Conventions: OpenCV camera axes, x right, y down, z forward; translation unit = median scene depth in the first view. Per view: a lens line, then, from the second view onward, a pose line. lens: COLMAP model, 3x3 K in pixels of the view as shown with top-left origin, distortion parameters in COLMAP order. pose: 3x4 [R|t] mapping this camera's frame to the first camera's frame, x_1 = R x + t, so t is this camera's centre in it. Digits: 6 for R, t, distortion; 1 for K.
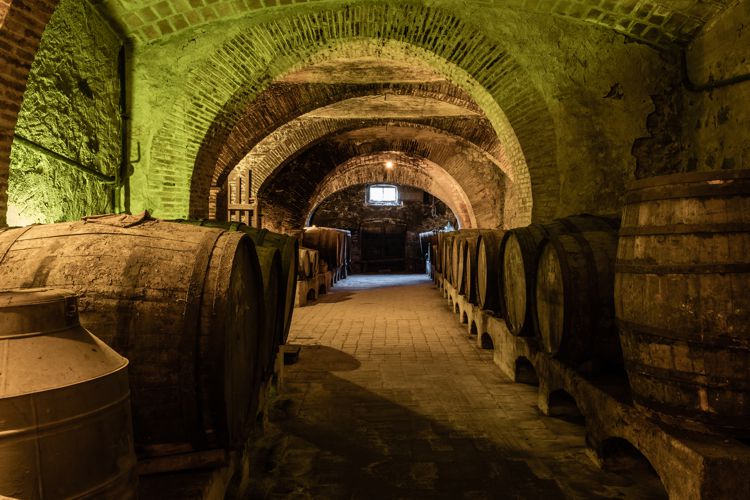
lens RADIAL K [[648.3, 0, 375.3], [0, 648.3, 249.1], [0, 0, 1]] dist [0.000972, 0.000303]
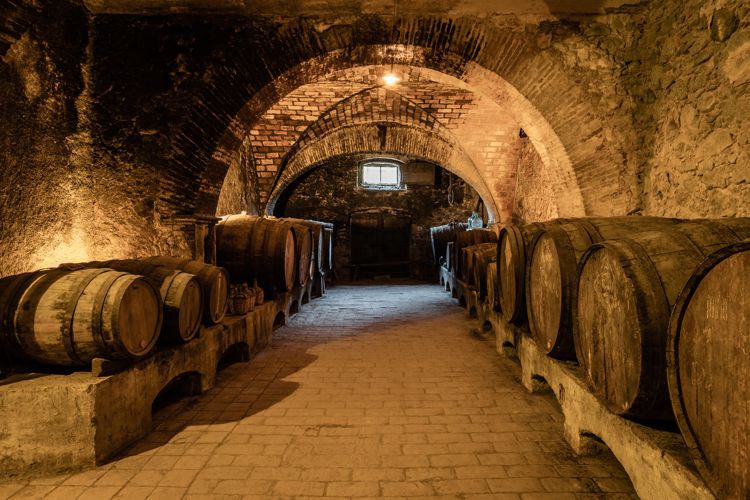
lens RADIAL K [[518.2, 0, 373.9], [0, 518.2, 250.4], [0, 0, 1]] dist [-0.001115, -0.000296]
pose [[0.999976, 0.004966, -0.004792, 0.008805], [-0.004867, 0.999781, 0.020356, -0.010997], [0.004892, -0.020332, 0.999781, 0.456324]]
